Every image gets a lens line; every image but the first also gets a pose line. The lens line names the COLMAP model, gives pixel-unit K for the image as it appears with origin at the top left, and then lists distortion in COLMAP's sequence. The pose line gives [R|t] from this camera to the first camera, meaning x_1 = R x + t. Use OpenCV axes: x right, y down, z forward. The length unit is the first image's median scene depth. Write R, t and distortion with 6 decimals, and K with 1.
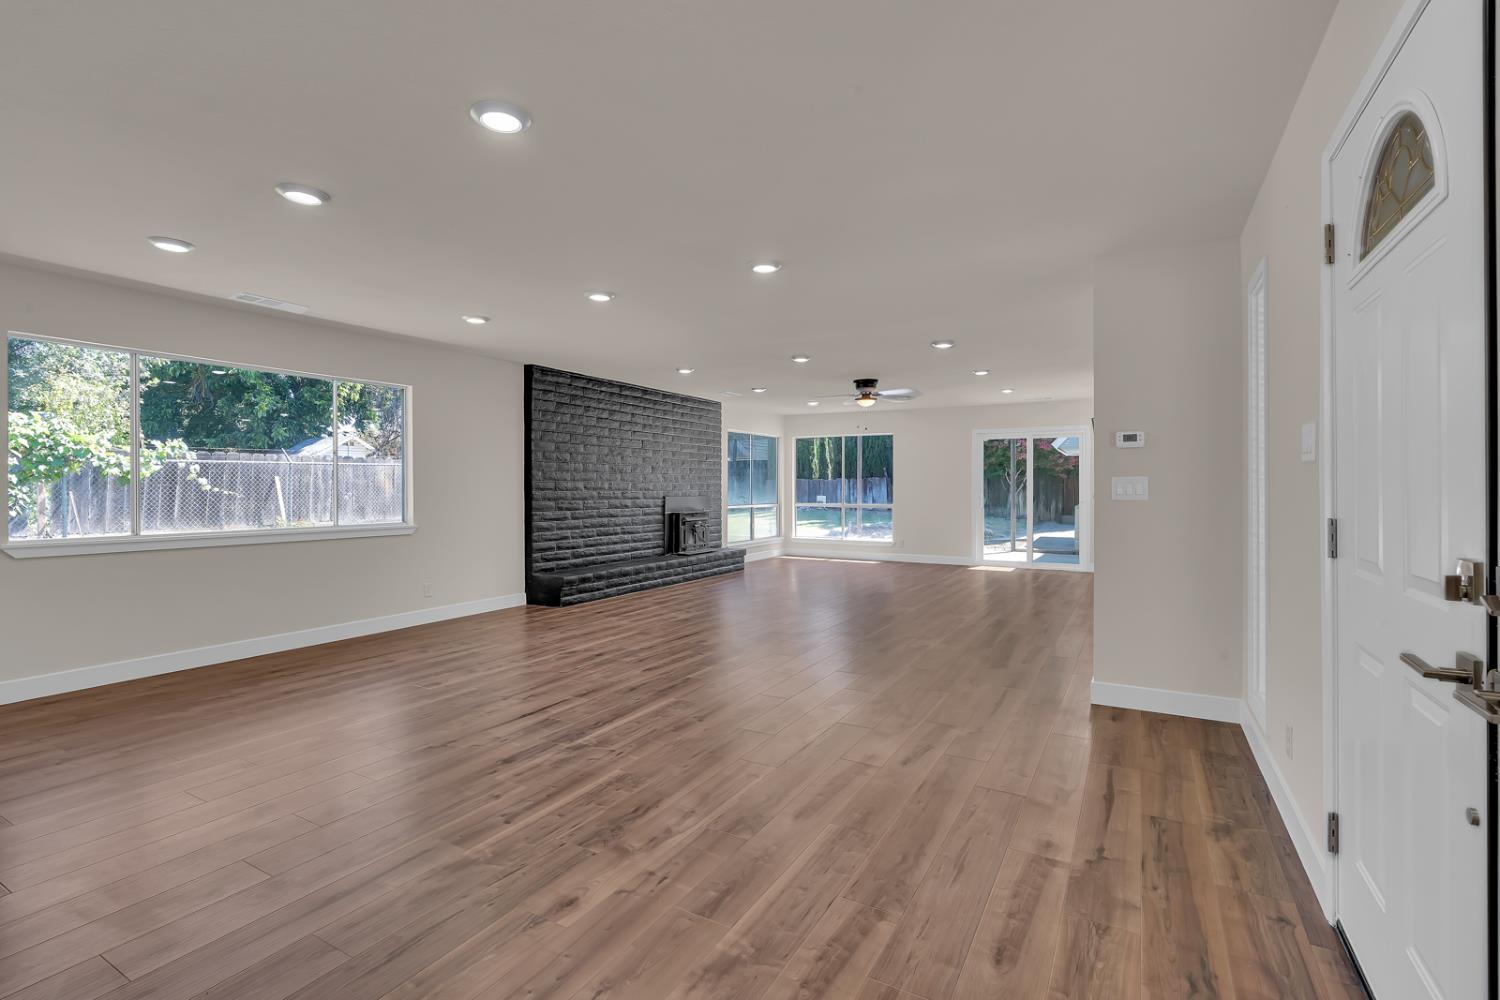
lens RADIAL K [[699.4, 0, 772.1], [0, 699.4, 487.4], [0, 0, 1]] dist [-0.018938, 0.007326]
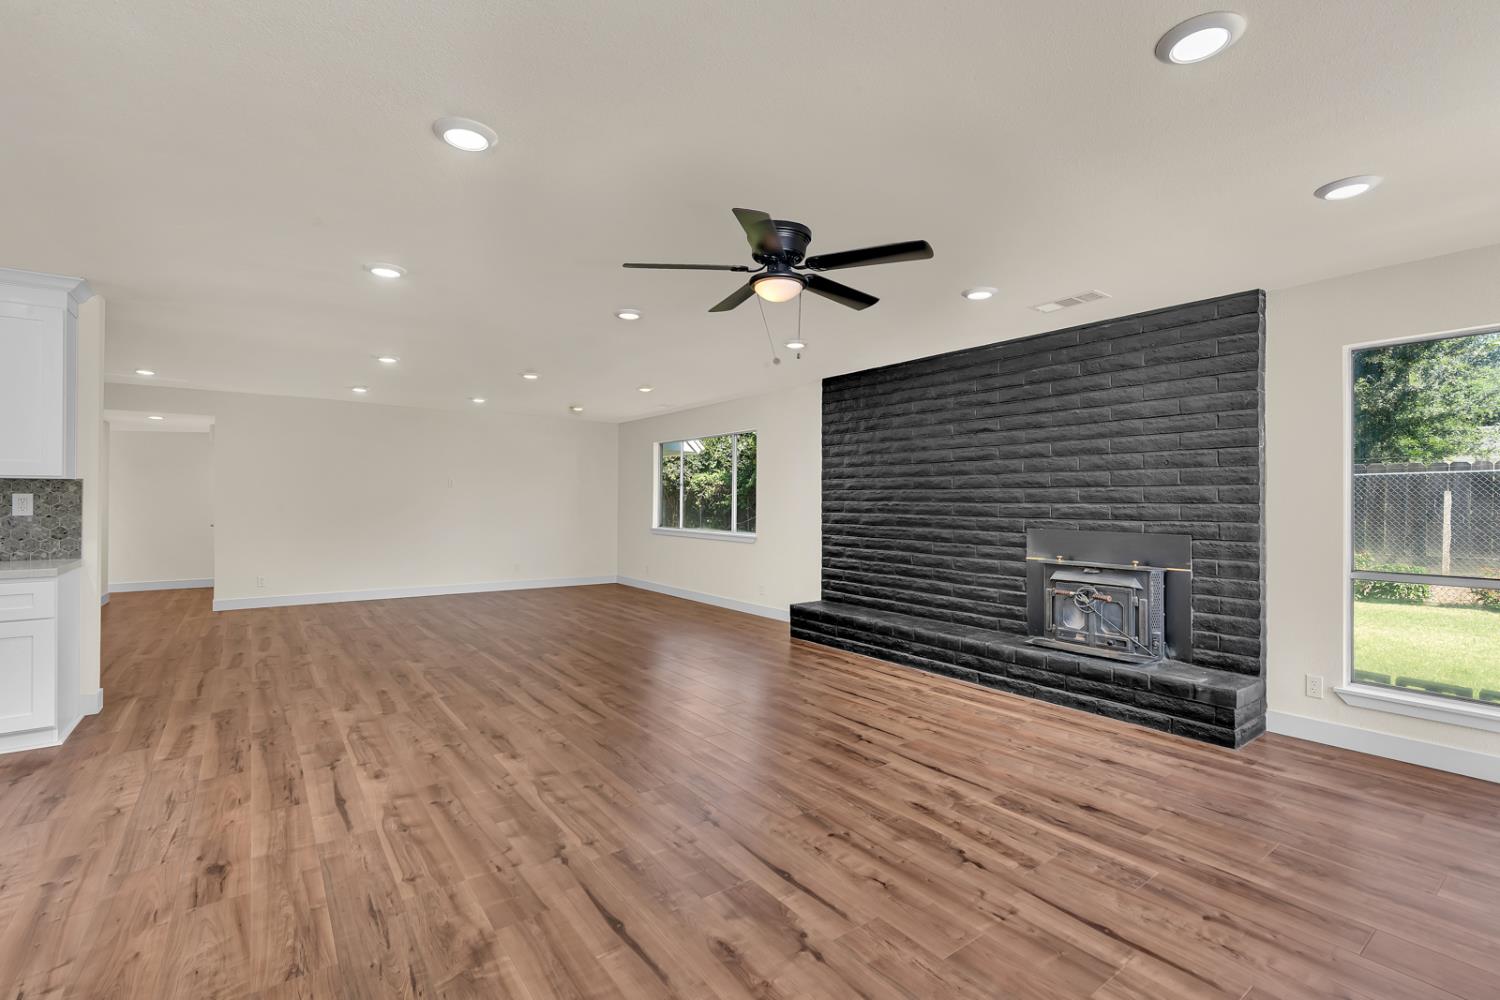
lens RADIAL K [[674.2, 0, 760.3], [0, 674.2, 491.8], [0, 0, 1]] dist [-0.016629, 0.003660]
pose [[-0.412445, -0.007630, -0.910951, 1.237948], [-0.003189, 0.999971, -0.006932, -0.040883], [0.910977, 0.000046, -0.412457, 2.956966]]
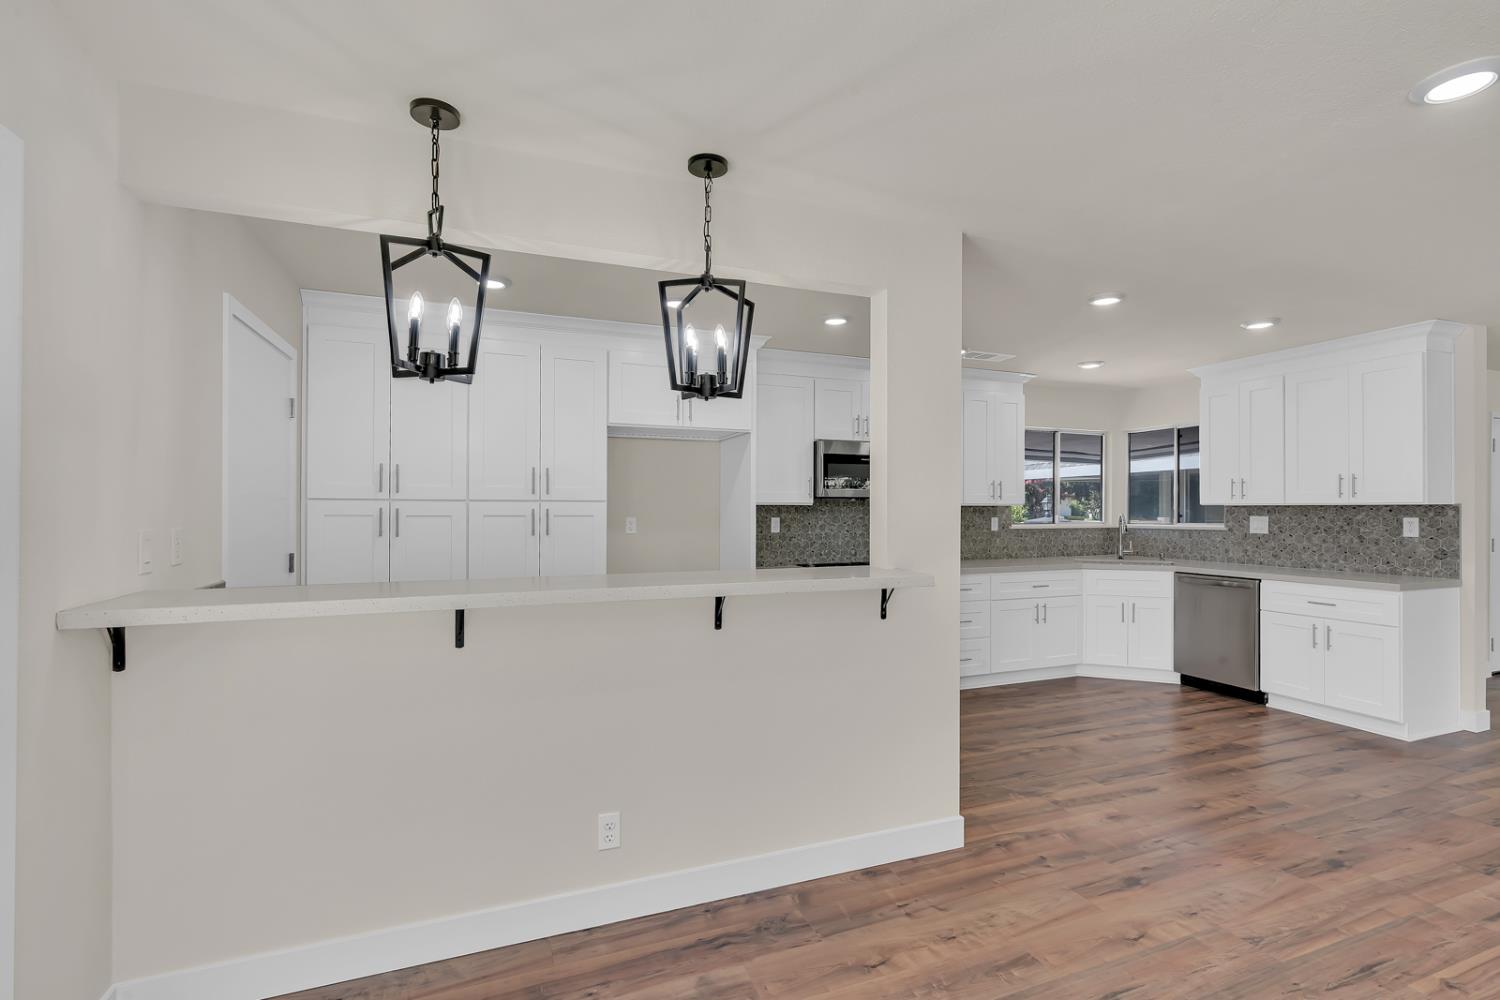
lens RADIAL K [[674.2, 0, 758.9], [0, 674.2, 512.0], [0, 0, 1]] dist [-0.016629, 0.003660]
pose [[-0.760423, 0.001162, 0.649427, 0.819366], [0.003493, 0.999991, 0.002301, -0.061785], [-0.649419, 0.004018, -0.760420, 3.182404]]
